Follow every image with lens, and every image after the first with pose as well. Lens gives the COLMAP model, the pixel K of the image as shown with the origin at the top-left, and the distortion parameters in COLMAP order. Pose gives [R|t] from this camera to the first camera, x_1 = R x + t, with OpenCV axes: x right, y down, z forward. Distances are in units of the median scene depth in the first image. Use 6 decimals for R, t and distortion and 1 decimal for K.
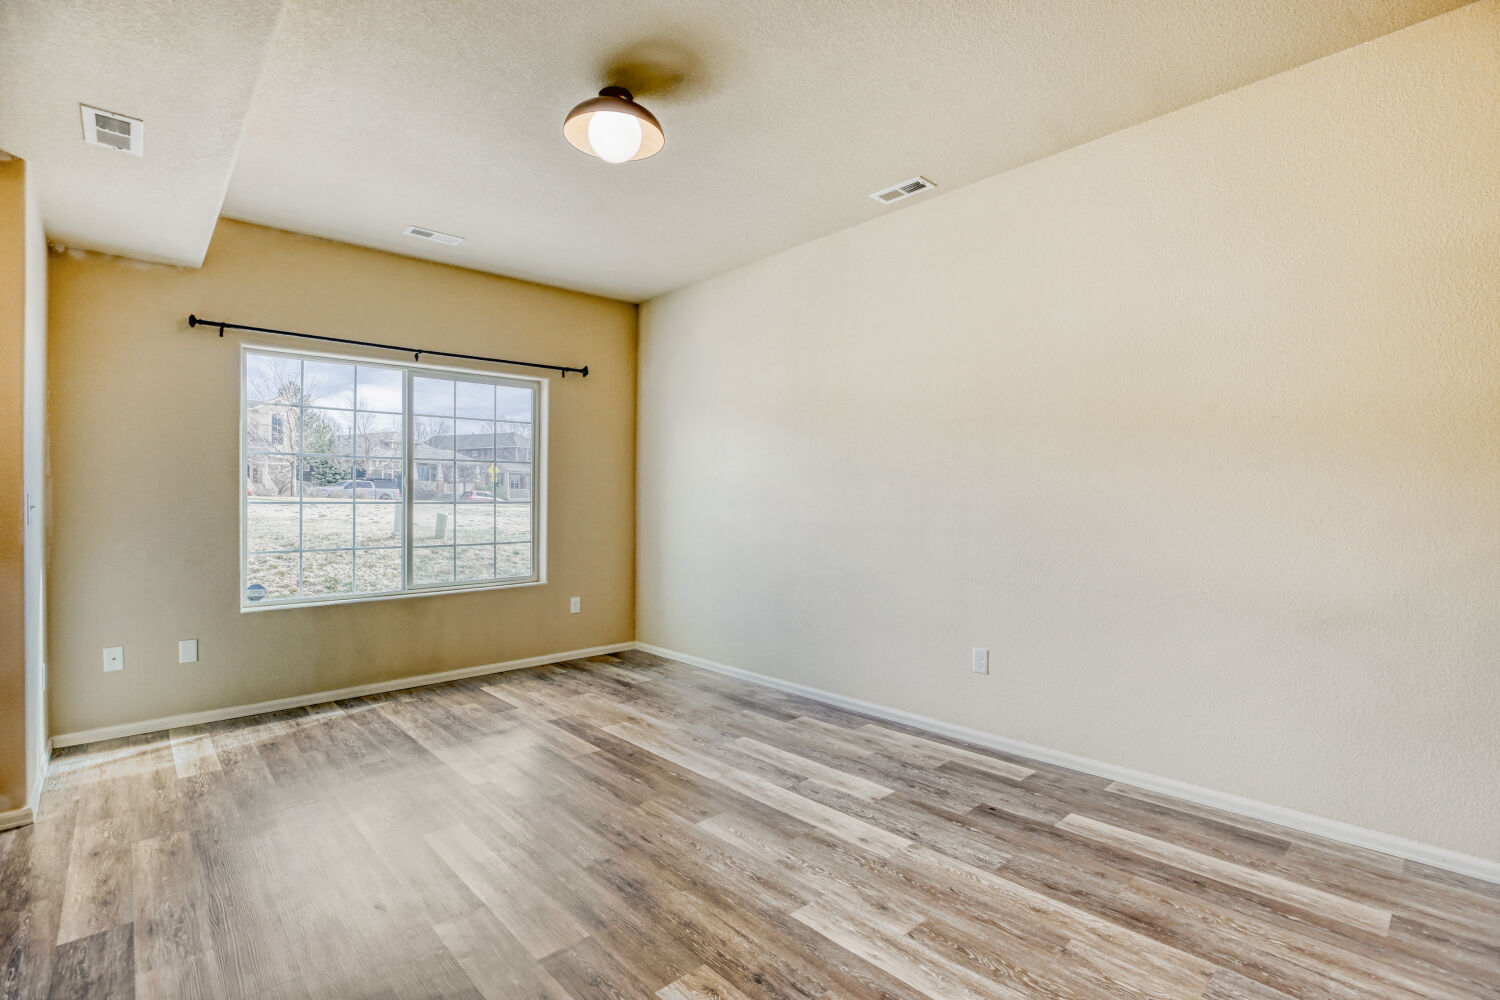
lens RADIAL K [[707.1, 0, 770.6], [0, 707.1, 491.6], [0, 0, 1]] dist [-0.039424, 0.012360]
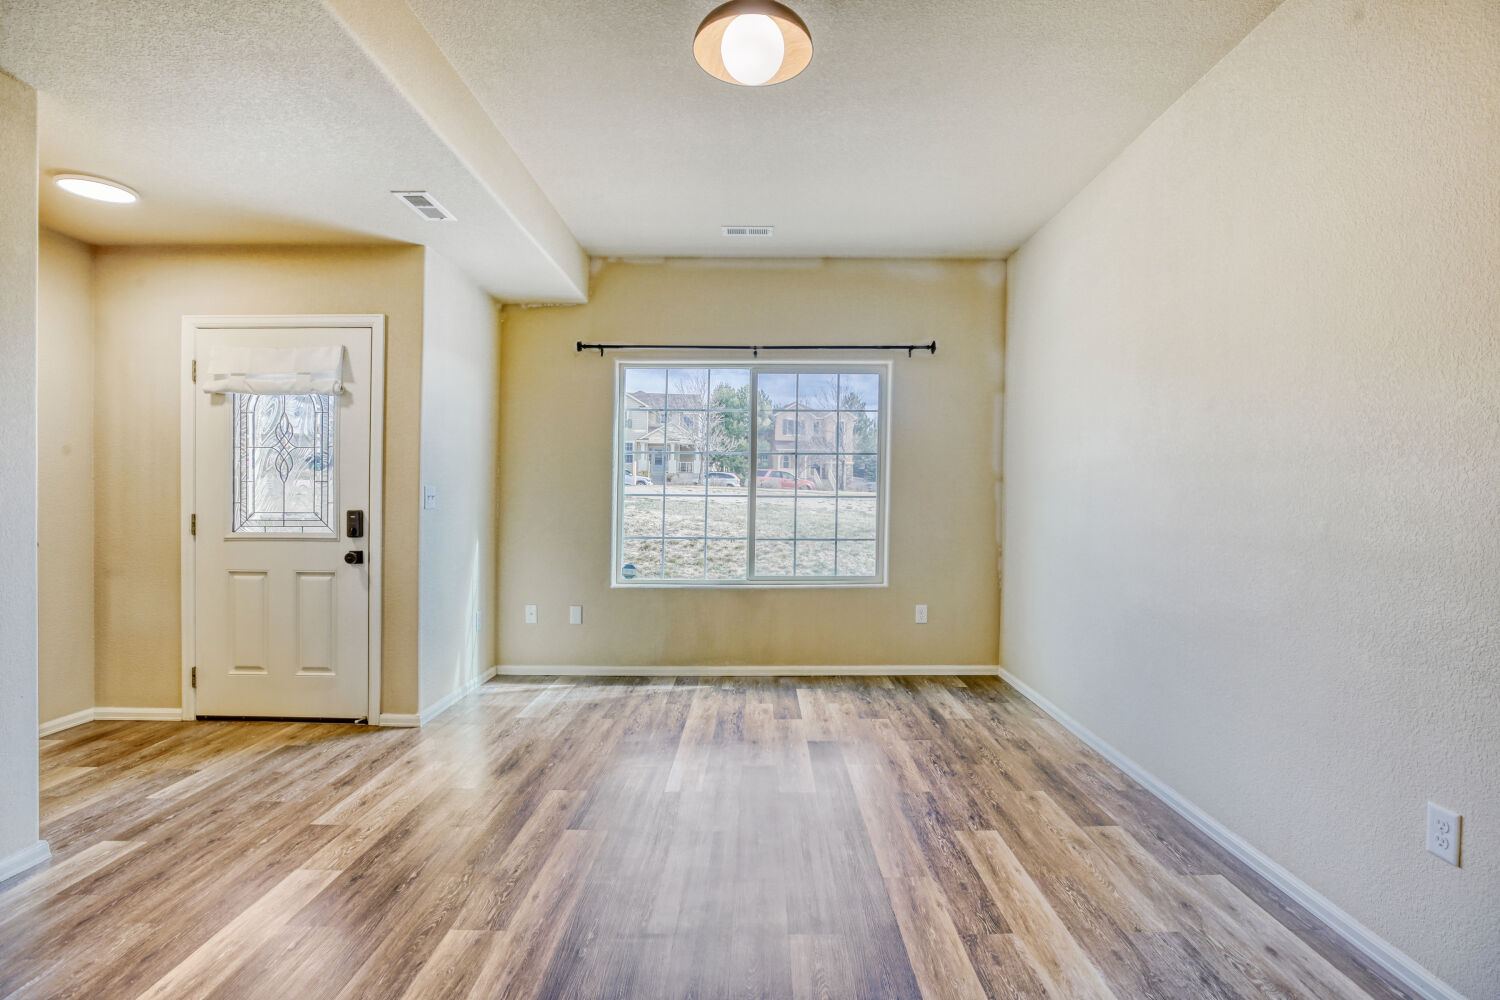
lens RADIAL K [[707.1, 0, 770.6], [0, 707.1, 491.6], [0, 0, 1]] dist [-0.039424, 0.012360]
pose [[0.725356, 0.003518, -0.688365, 0.263736], [0.000944, 0.999981, 0.006106, 0.003304], [0.688374, -0.005079, 0.725339, 0.316859]]
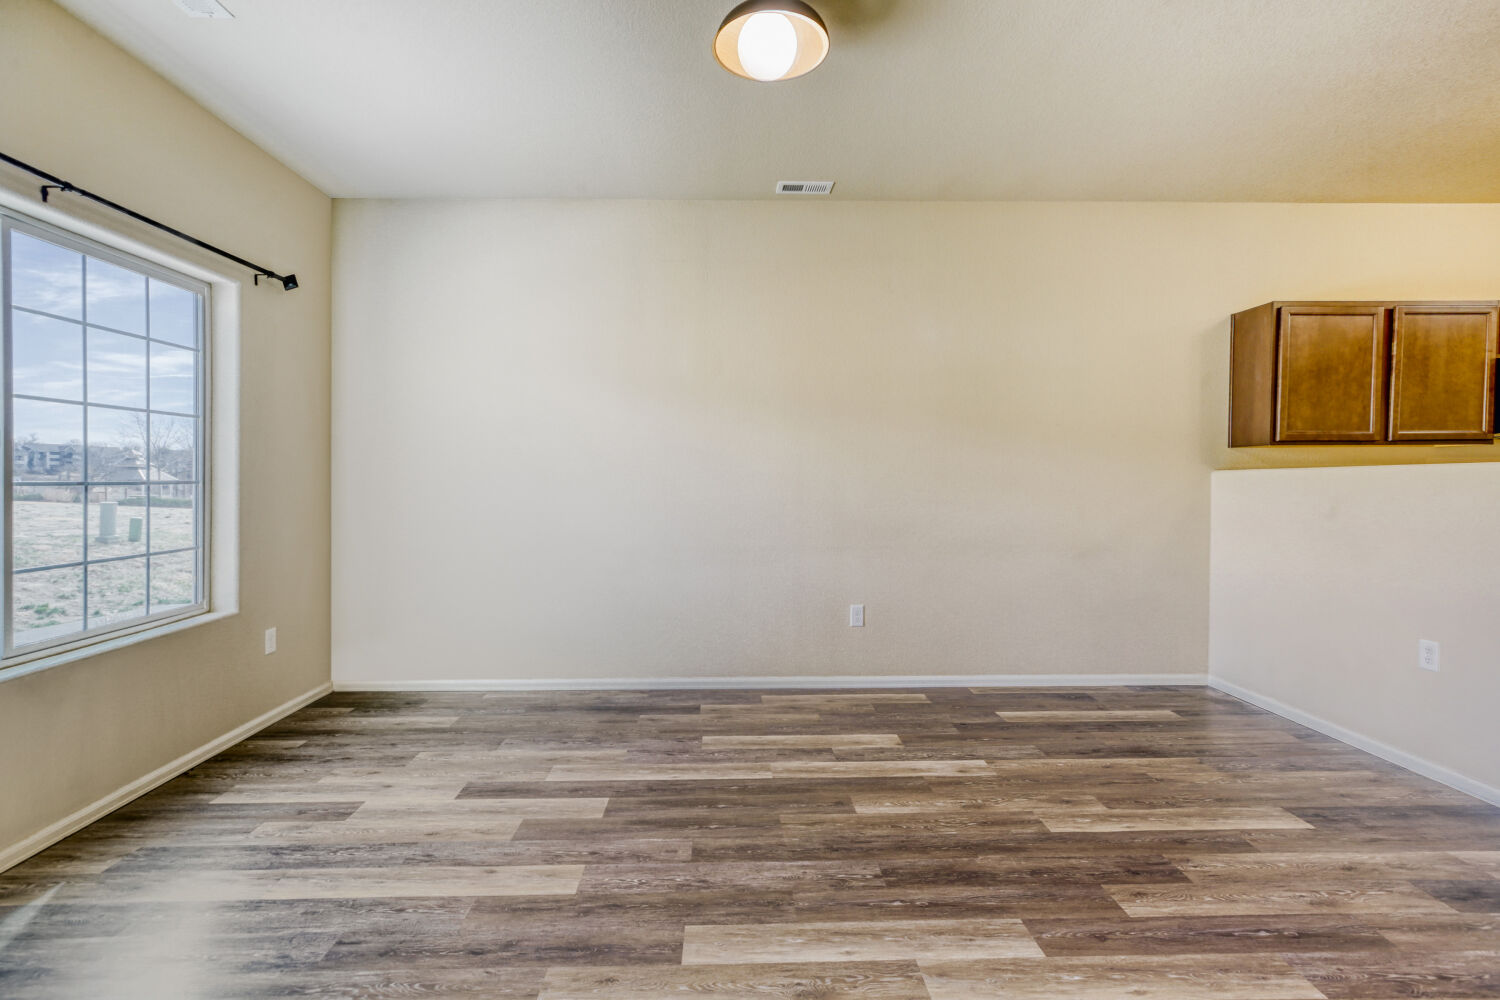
lens RADIAL K [[718.6, 0, 750.0], [0, 718.6, 481.6], [0, 0, 1]] dist [0.002758, 0.000003]
pose [[0.658566, -0.001601, 0.752521, -0.659120], [-0.010128, 0.999888, 0.010990, 0.005314], [-0.752455, -0.014860, 0.658476, 0.322507]]
